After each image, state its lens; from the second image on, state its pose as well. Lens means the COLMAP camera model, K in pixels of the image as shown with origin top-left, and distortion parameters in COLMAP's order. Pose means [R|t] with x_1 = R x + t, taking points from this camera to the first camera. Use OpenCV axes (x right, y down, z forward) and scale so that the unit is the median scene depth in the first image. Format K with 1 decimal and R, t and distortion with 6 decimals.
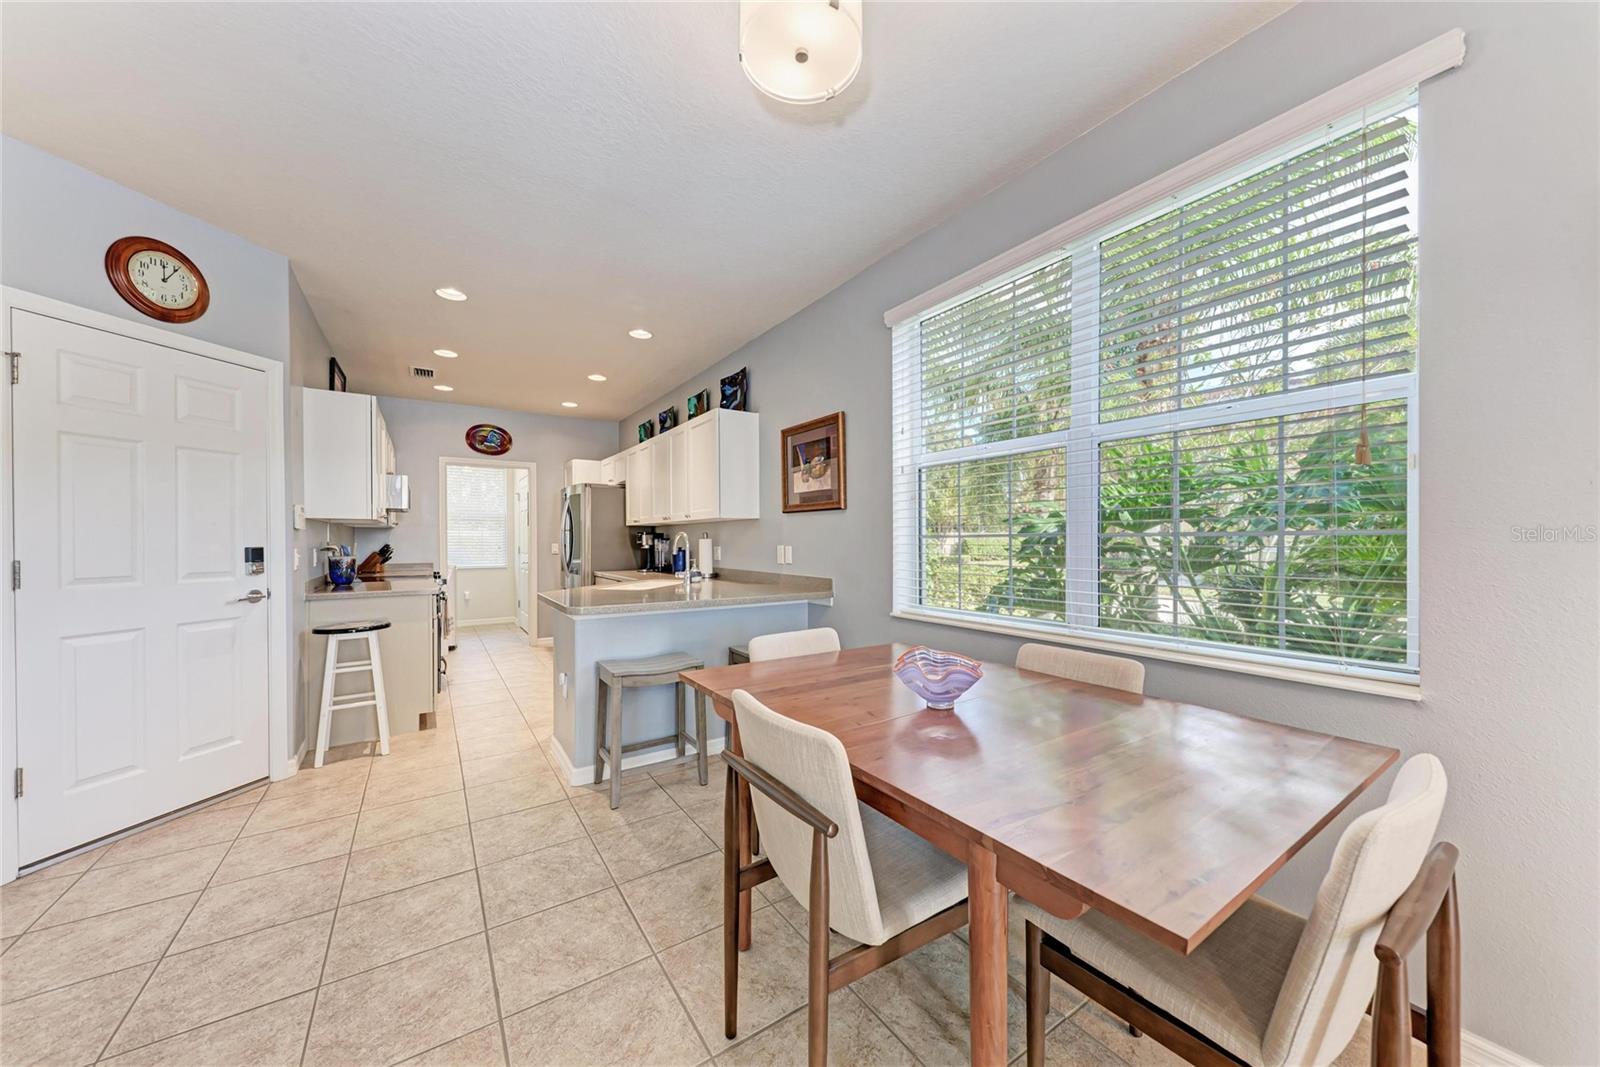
lens RADIAL K [[557.2, 0, 819.6], [0, 557.2, 543.9], [0, 0, 1]] dist [-0.009365, -0.000630]
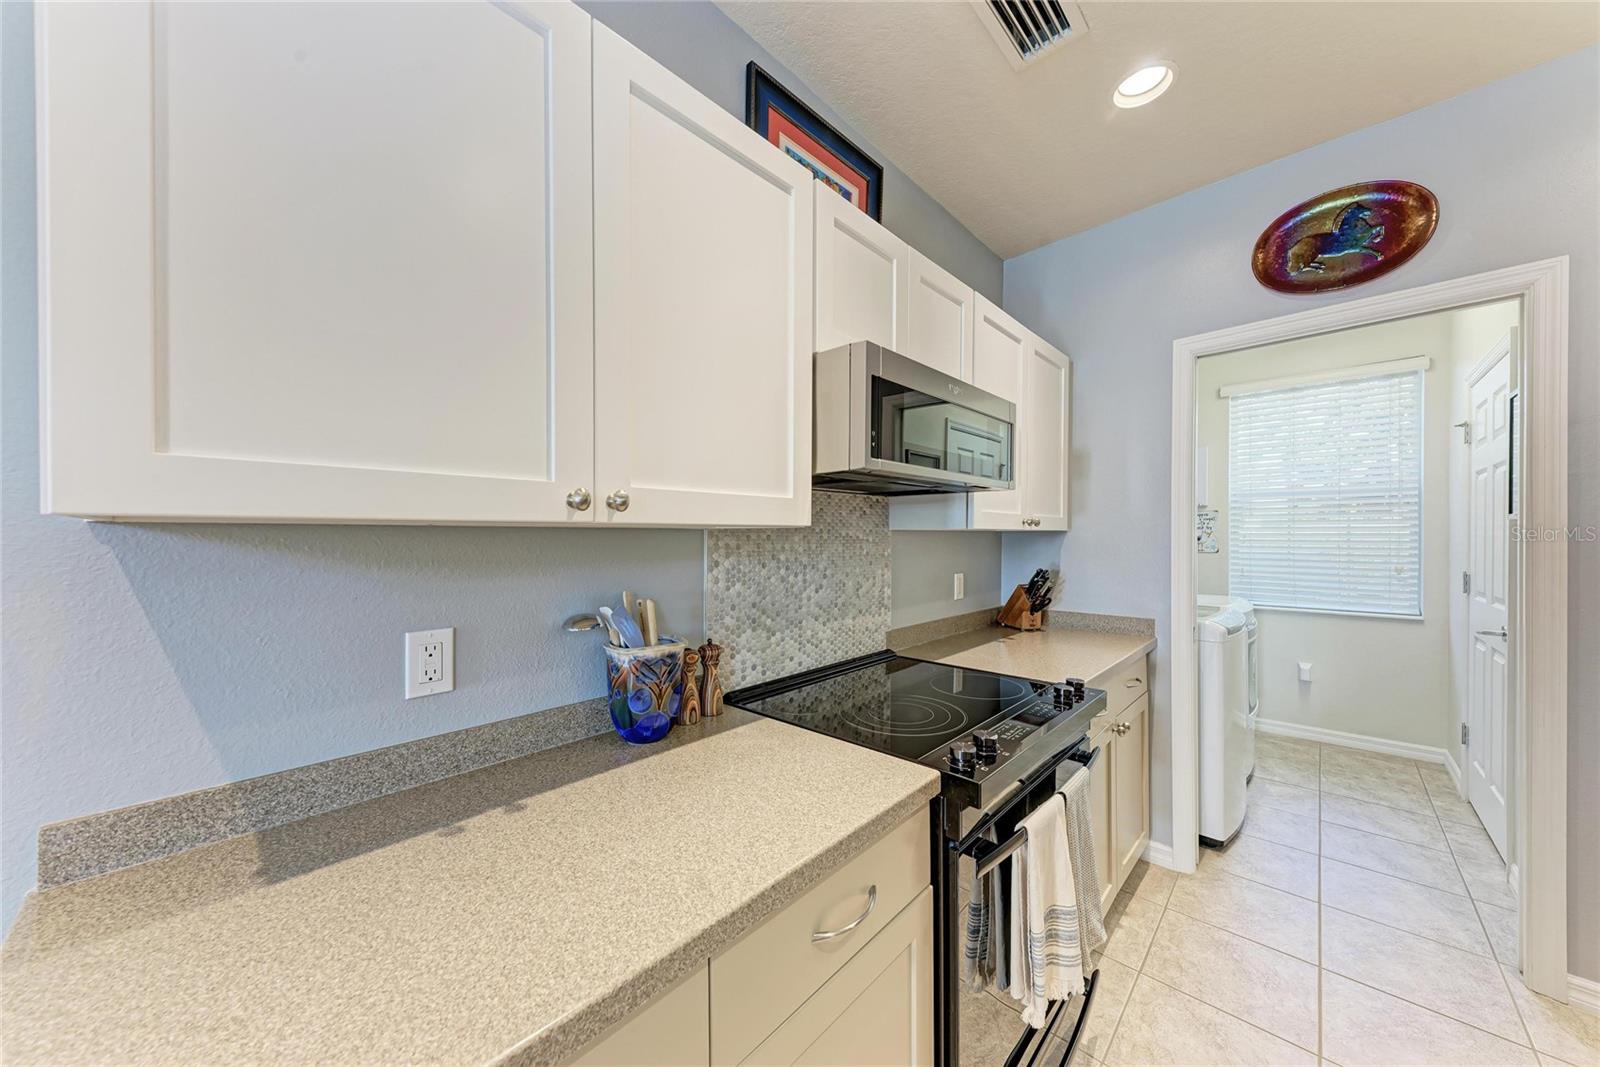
lens RADIAL K [[552.0, 0, 795.0], [0, 552.0, 541.8], [0, 0, 1]] dist [0.005911, -0.000274]
pose [[0.193912, 0.012162, -0.980944, -0.594838], [-0.004833, 0.999923, 0.011442, -0.037948], [0.981007, 0.002522, 0.193956, 1.099044]]
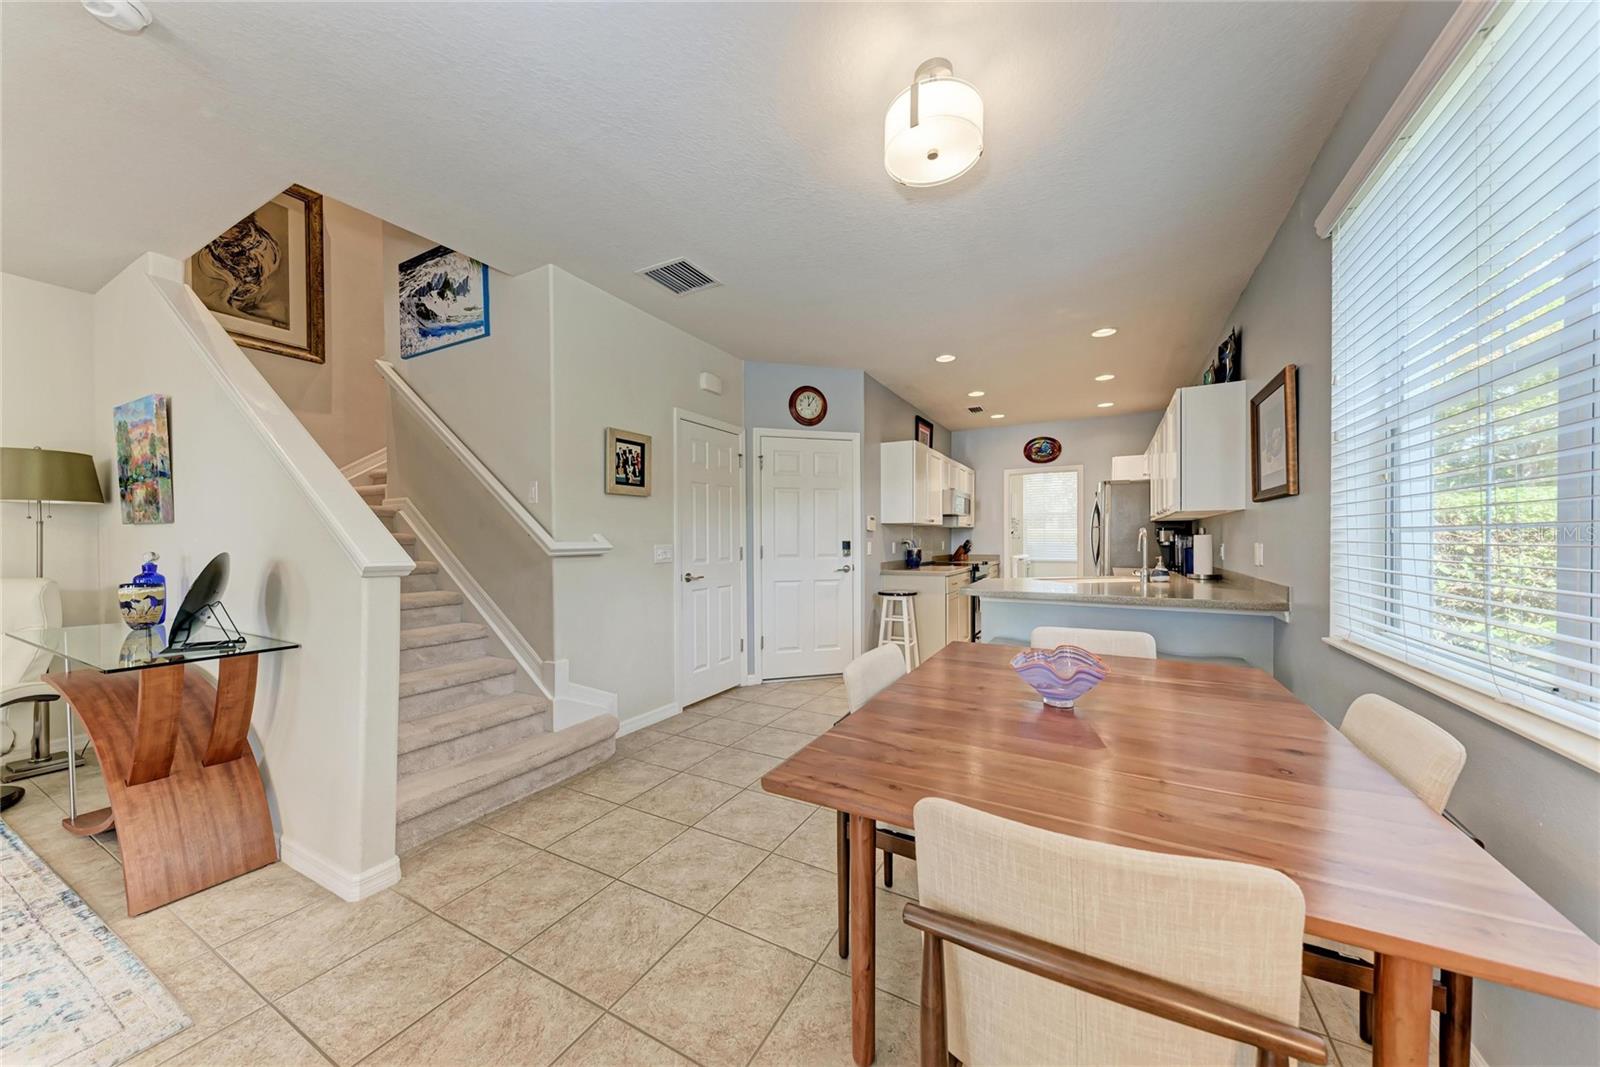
lens RADIAL K [[552.0, 0, 796.4], [0, 552.0, 541.5], [0, 0, 1]] dist [0.005911, -0.000274]
pose [[0.436355, 0.005560, -0.899757, 0.372840], [-0.004193, 0.999983, 0.004146, 0.000857], [0.899765, 0.001964, 0.436371, 0.059467]]
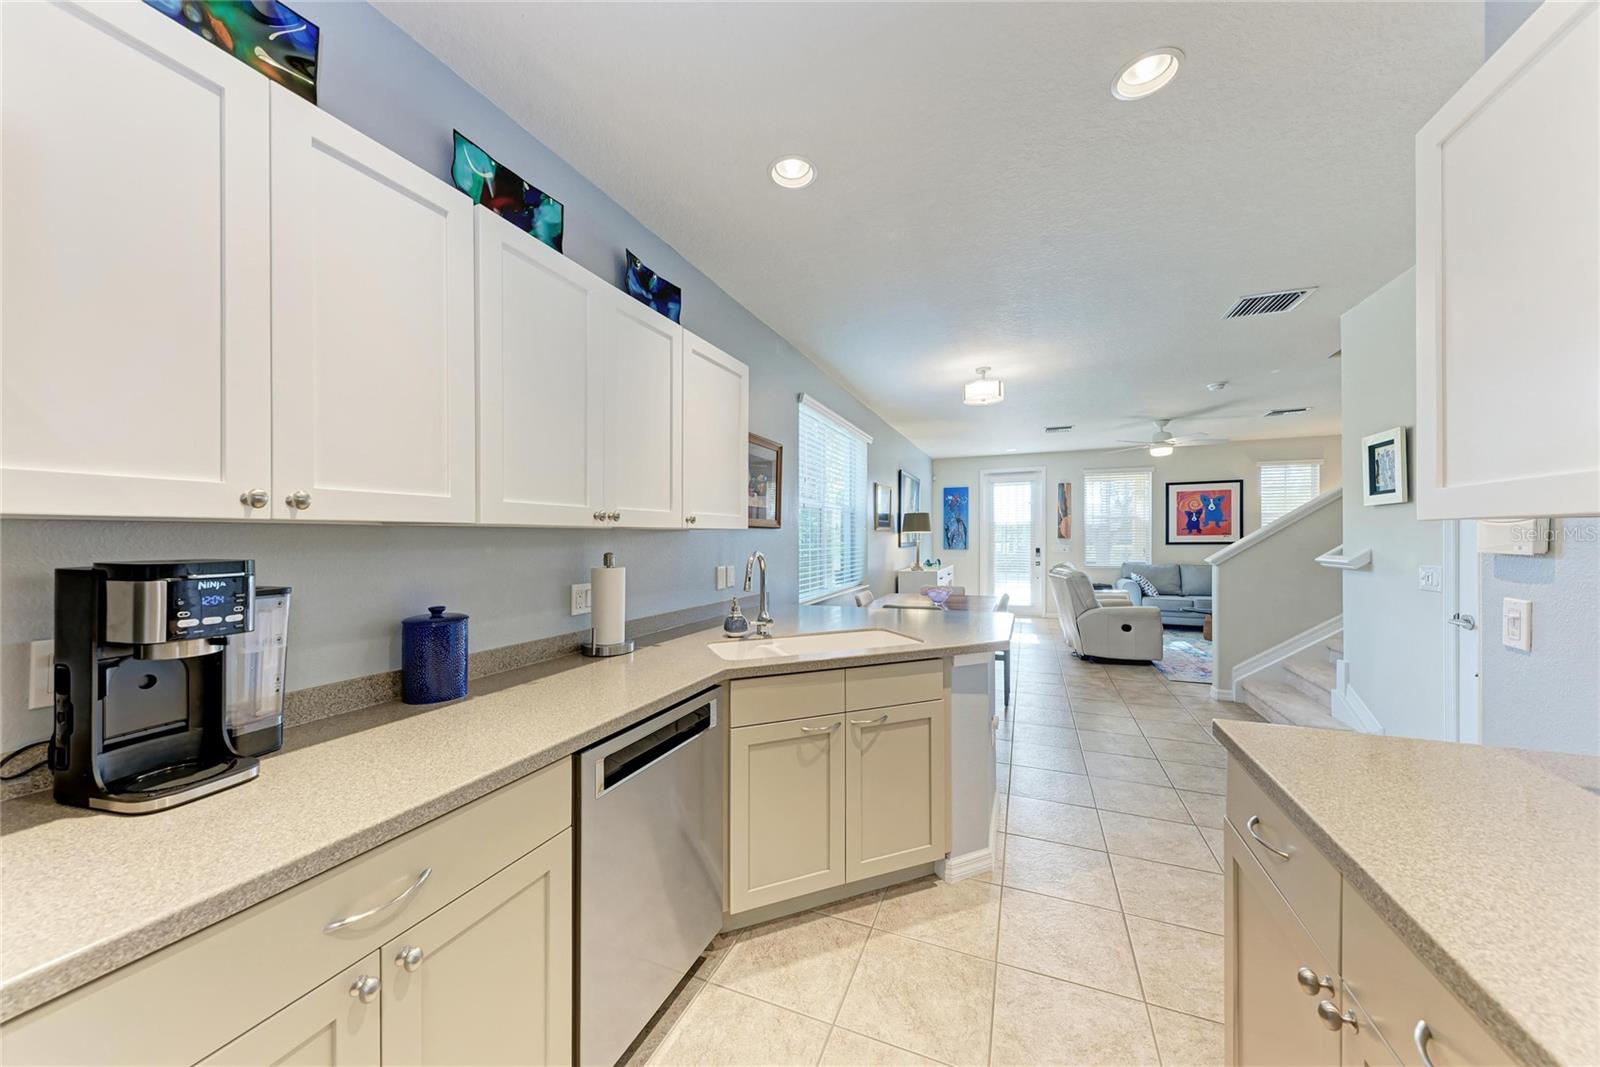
lens RADIAL K [[552.0, 0, 796.9], [0, 552.0, 547.7], [0, 0, 1]] dist [0.005911, -0.000274]
pose [[-0.519228, -0.006351, 0.854612, -0.869229], [0.015315, 0.999743, 0.016734, -0.037692], [-0.854499, 0.021777, -0.518997, 1.439758]]
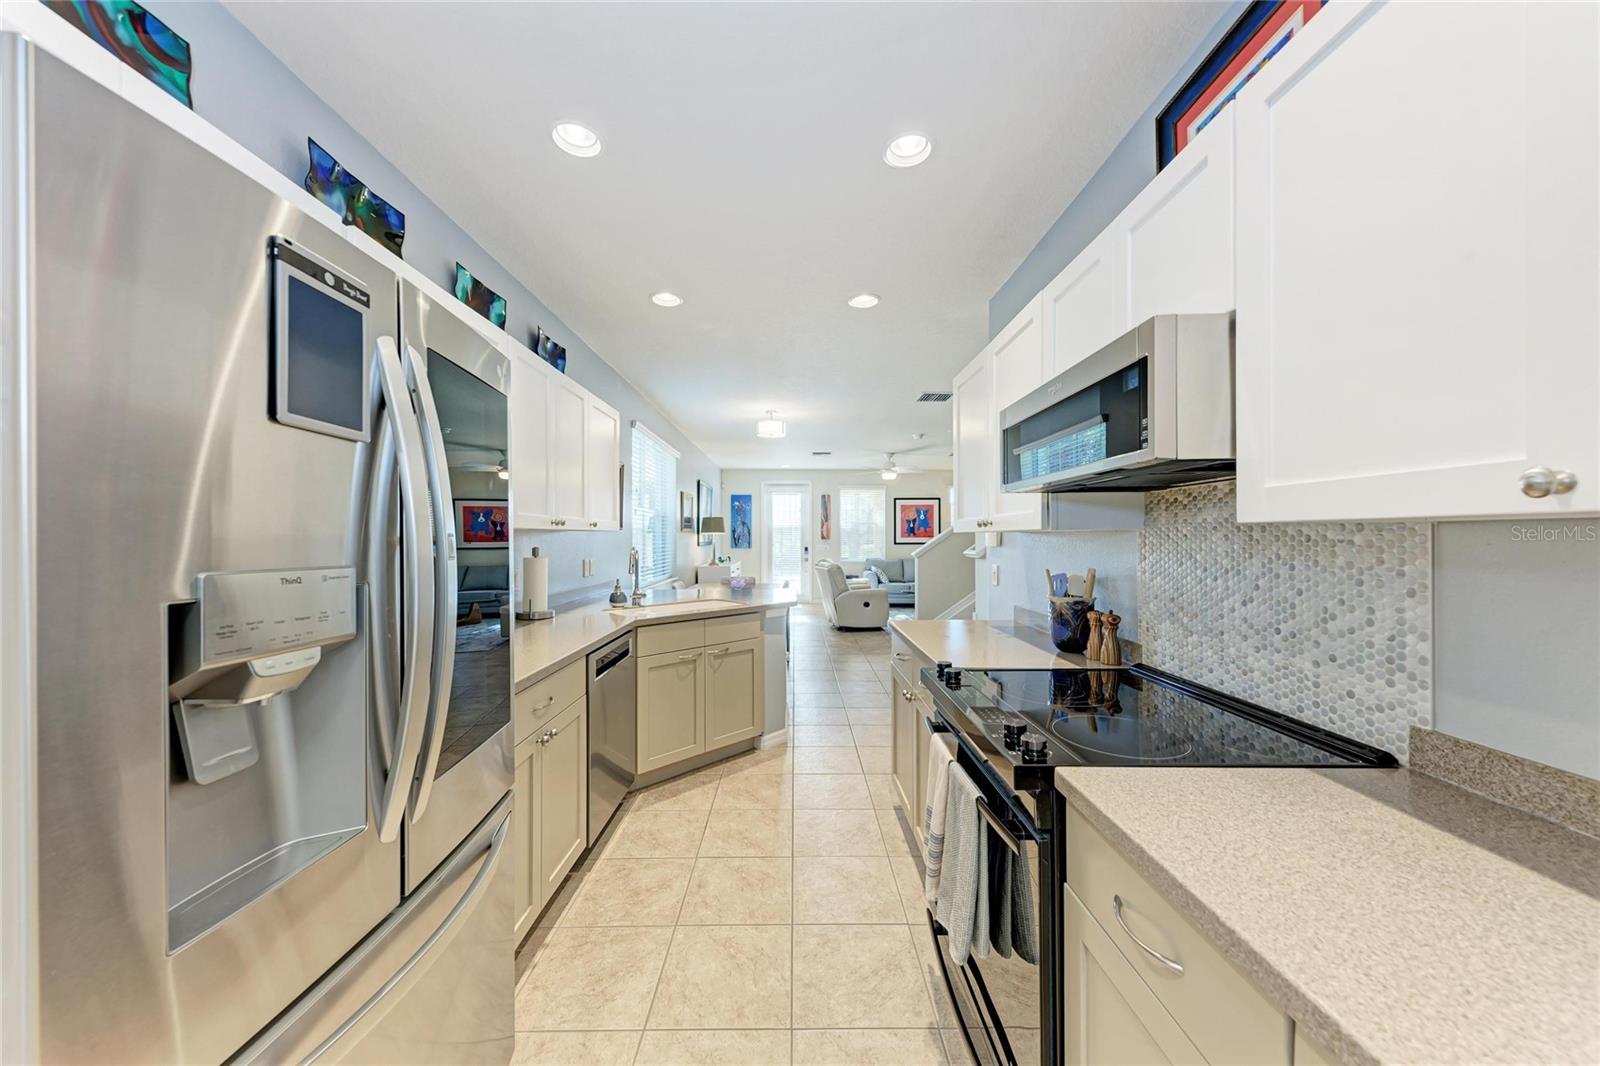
lens RADIAL K [[552.0, 0, 796.4], [0, 552.0, 536.8], [0, 0, 1]] dist [0.005911, -0.000274]
pose [[-0.810327, 0.005420, 0.585953, -1.062495], [0.007758, 0.999969, 0.001479, -0.039428], [-0.585927, 0.005745, -0.810344, 1.744299]]
